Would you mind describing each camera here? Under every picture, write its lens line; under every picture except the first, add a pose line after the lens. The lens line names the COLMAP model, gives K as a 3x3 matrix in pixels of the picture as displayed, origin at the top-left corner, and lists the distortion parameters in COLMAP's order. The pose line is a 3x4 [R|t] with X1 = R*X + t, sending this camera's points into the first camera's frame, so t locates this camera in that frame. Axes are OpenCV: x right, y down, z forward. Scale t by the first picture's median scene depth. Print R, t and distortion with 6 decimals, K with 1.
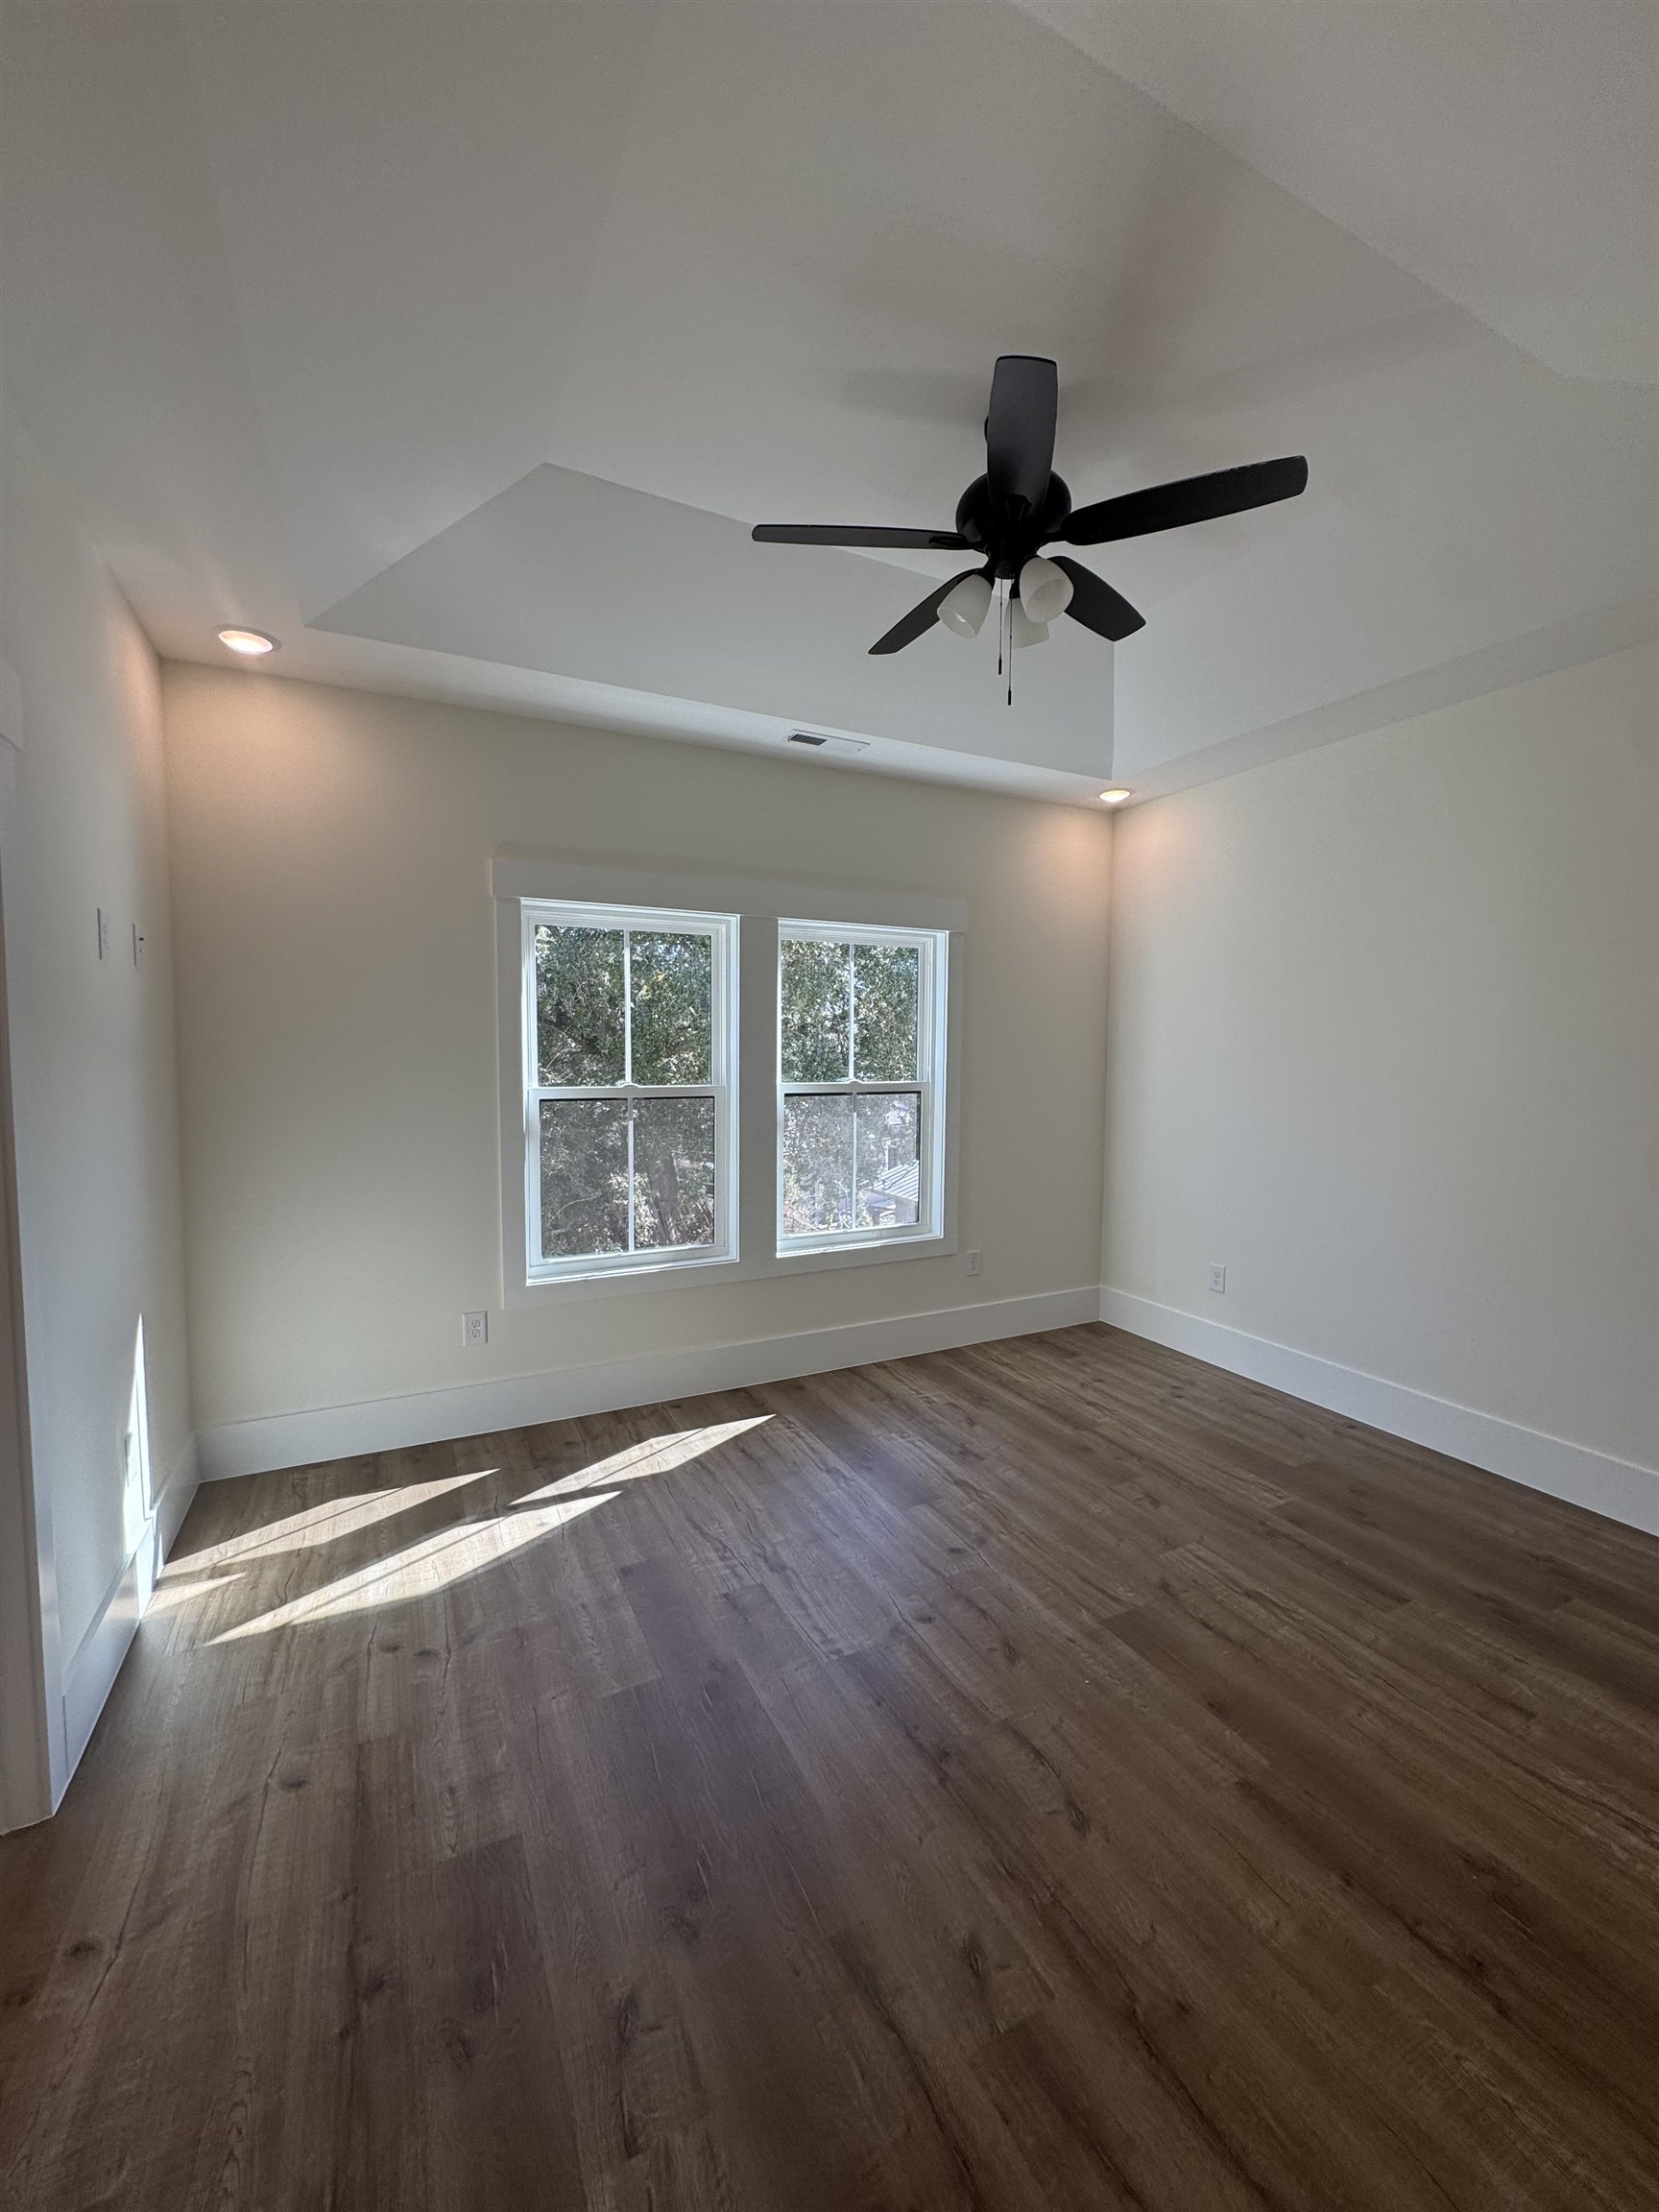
lens RADIAL K [[882.8, 0, 832.1], [0, 882.8, 1104.9], [0, 0, 1]] dist [-0.000681, -0.000222]
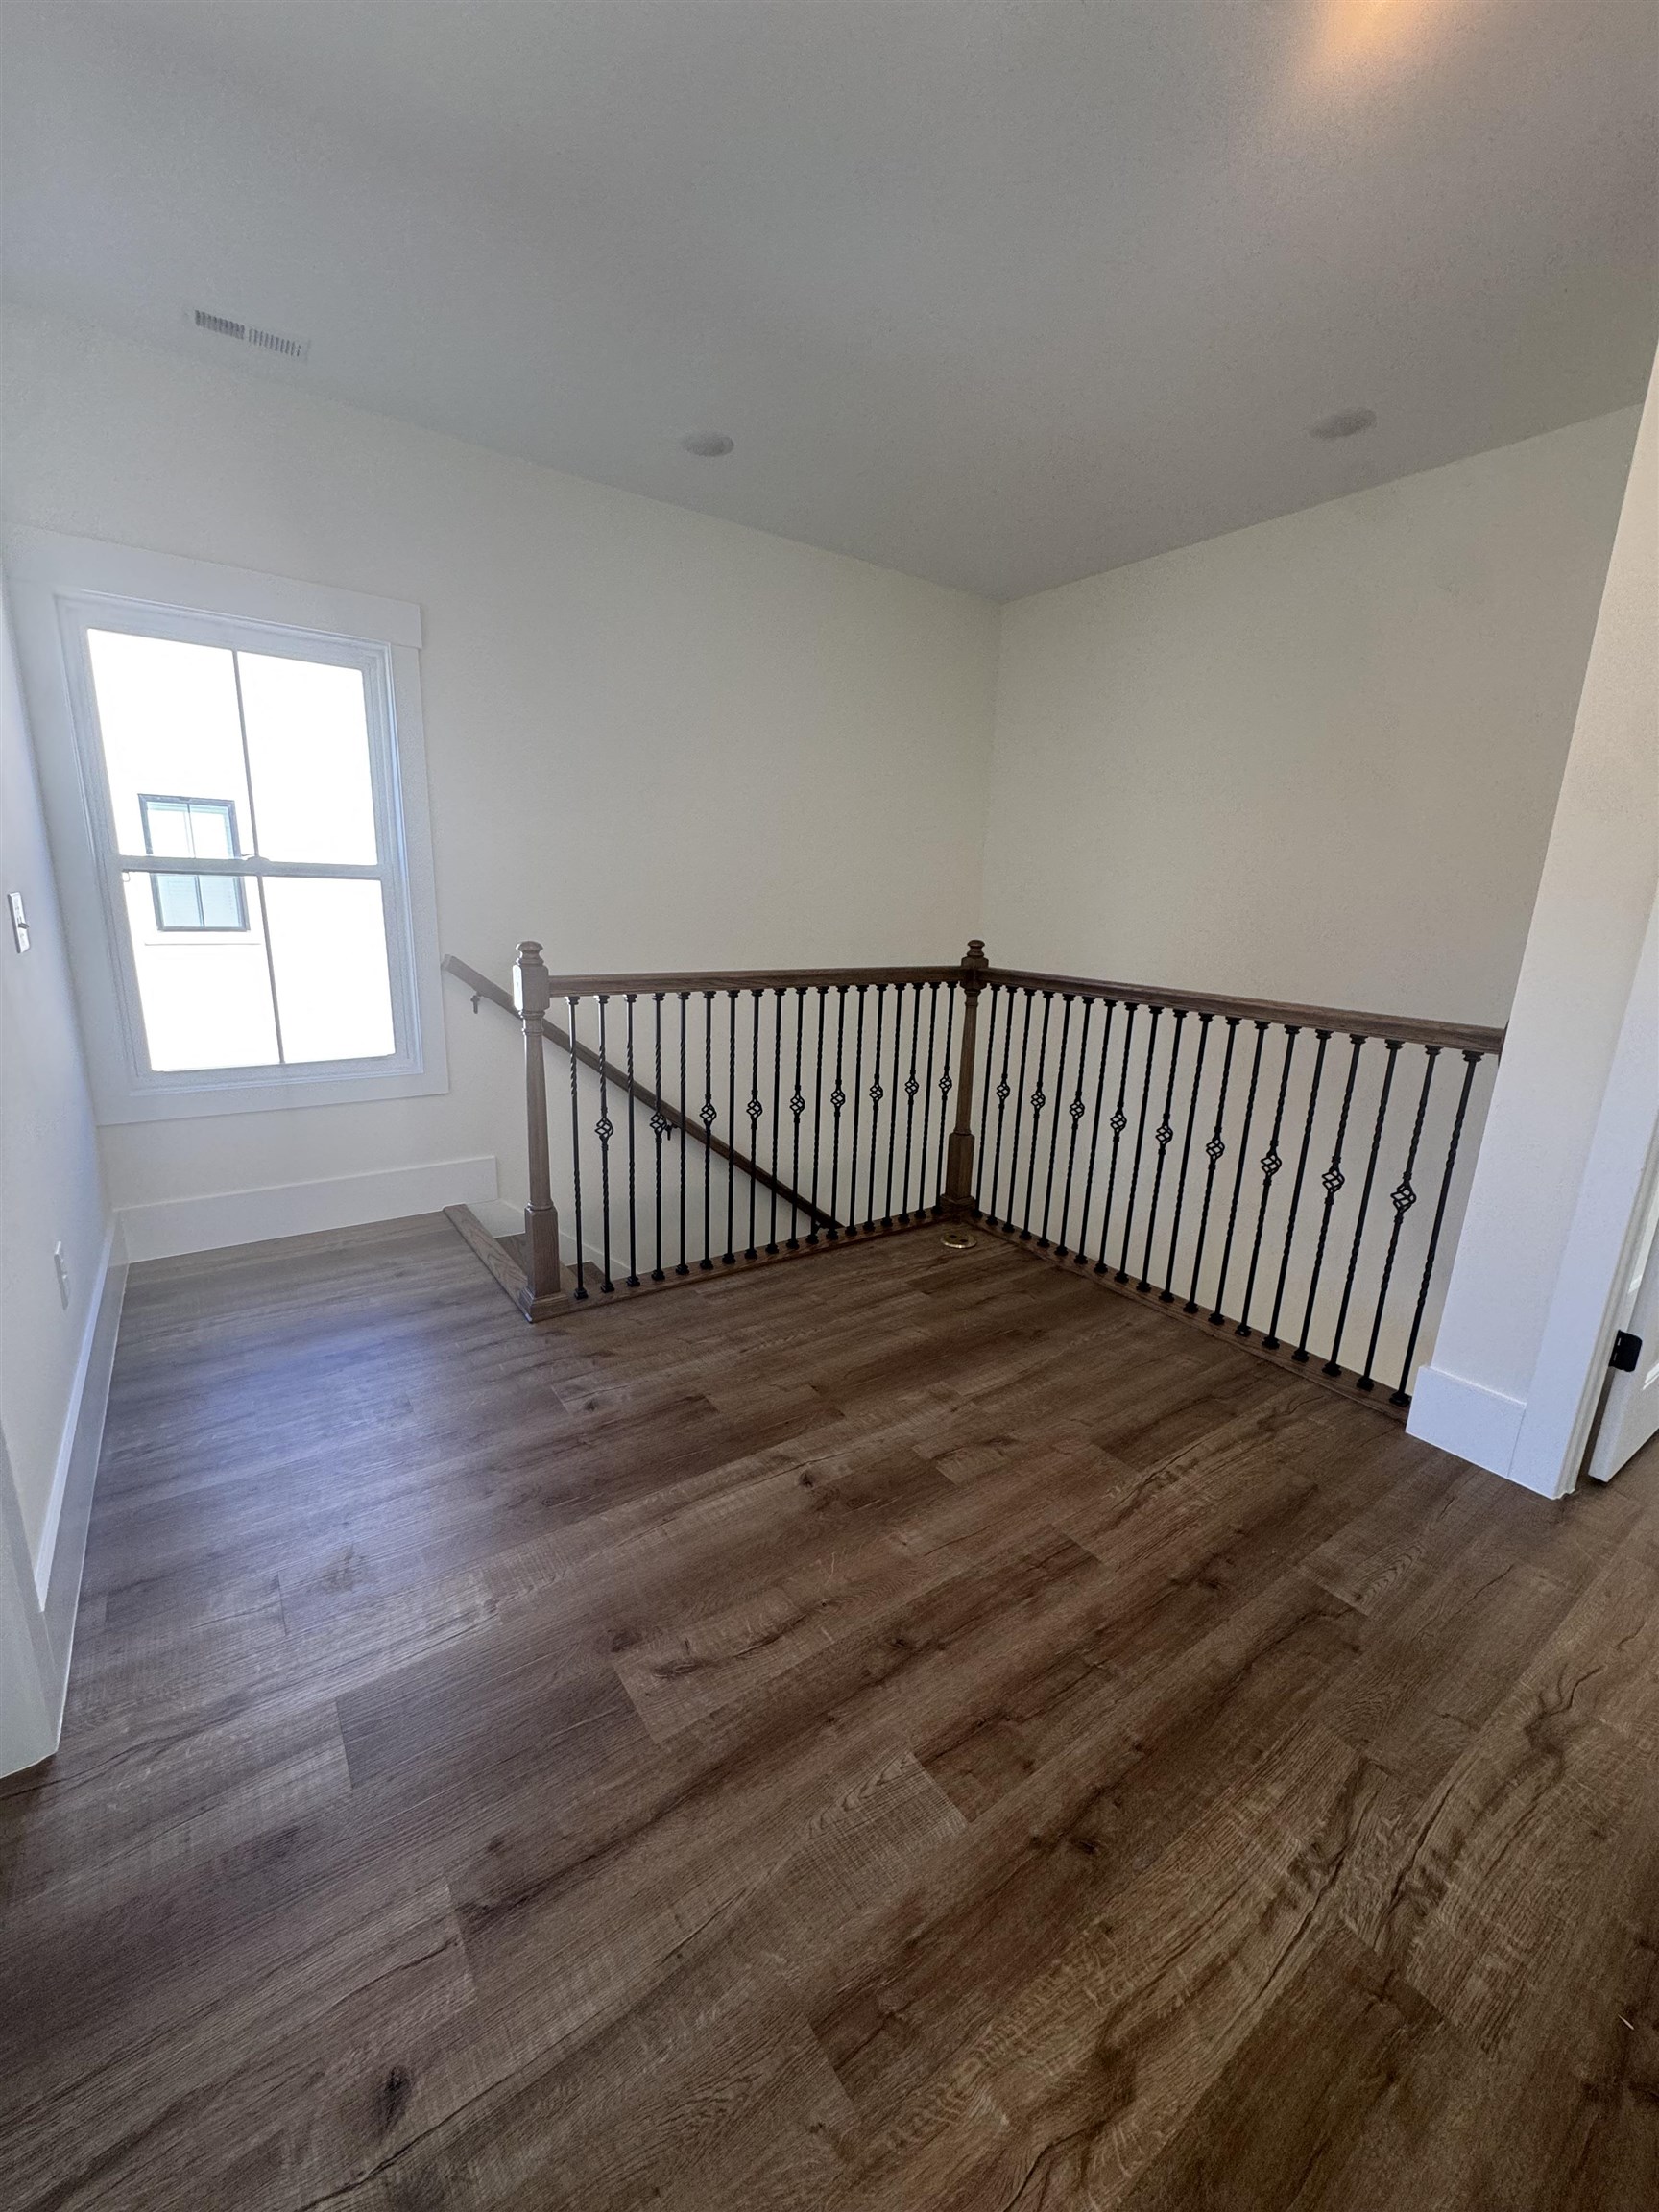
lens RADIAL K [[882.8, 0, 828.8], [0, 882.8, 1104.6], [0, 0, 1]] dist [-0.000681, -0.000222]
pose [[-0.147660, -0.244478, 0.958346, -0.298513], [0.033454, 0.967179, 0.251885, 0.022773], [-0.988472, 0.069254, -0.134635, 1.125686]]
